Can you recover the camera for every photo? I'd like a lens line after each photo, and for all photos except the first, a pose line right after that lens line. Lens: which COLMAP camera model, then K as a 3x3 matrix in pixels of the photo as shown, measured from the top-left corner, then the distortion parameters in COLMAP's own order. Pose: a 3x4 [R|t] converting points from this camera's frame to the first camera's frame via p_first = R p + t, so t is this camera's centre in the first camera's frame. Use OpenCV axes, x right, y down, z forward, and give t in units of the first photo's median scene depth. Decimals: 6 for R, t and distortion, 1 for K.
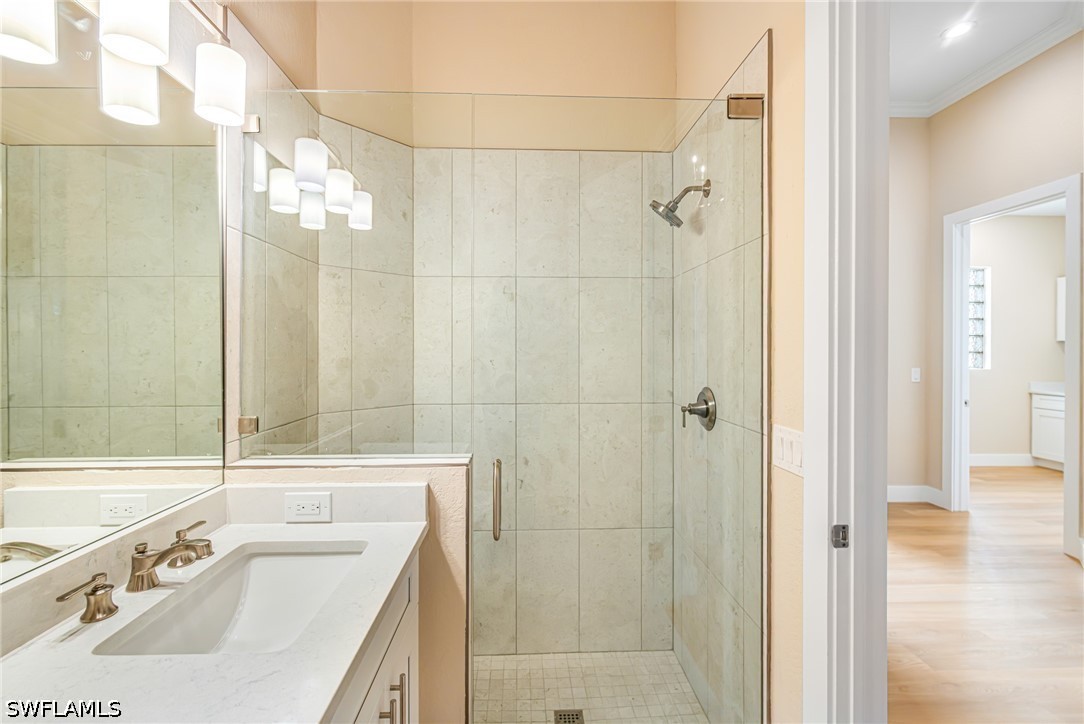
lens RADIAL K [[480.4, 0, 541.0], [0, 480.4, 354.3], [0, 0, 1]] dist [0.000378, 0.000632]
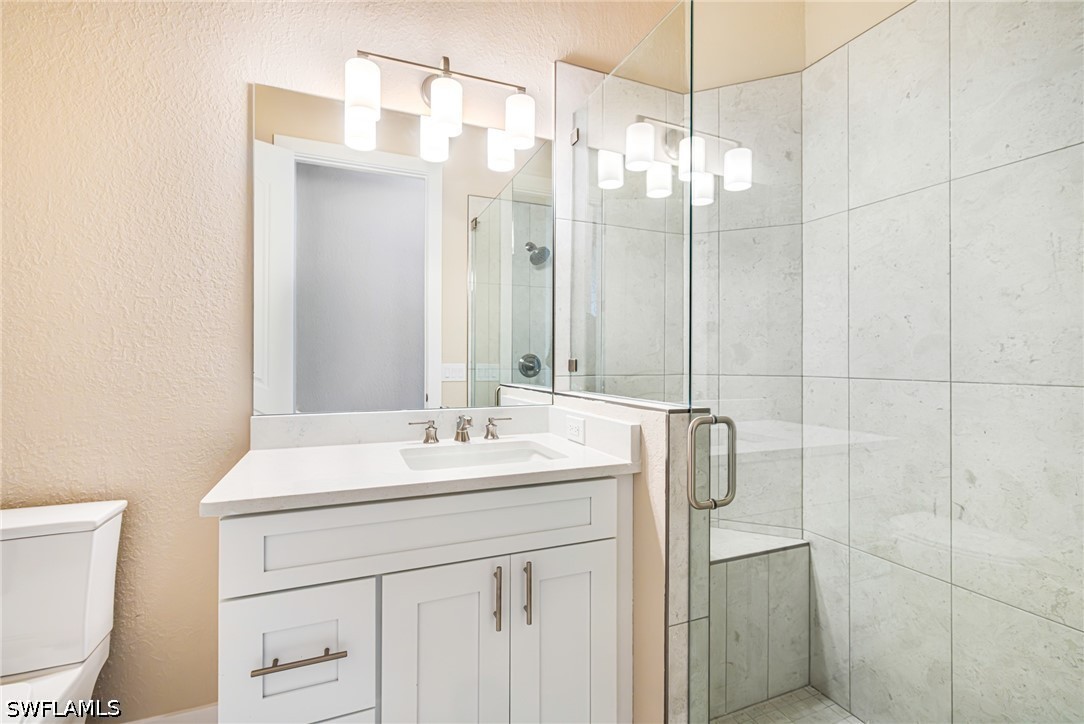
lens RADIAL K [[480.4, 0, 542.3], [0, 480.4, 361.1], [0, 0, 1]] dist [0.000378, 0.000632]
pose [[0.345744, -0.001014, -0.938328, 0.370470], [-0.011299, 0.999922, -0.005244, 0.088982], [0.938261, 0.012415, 0.345706, 0.290548]]
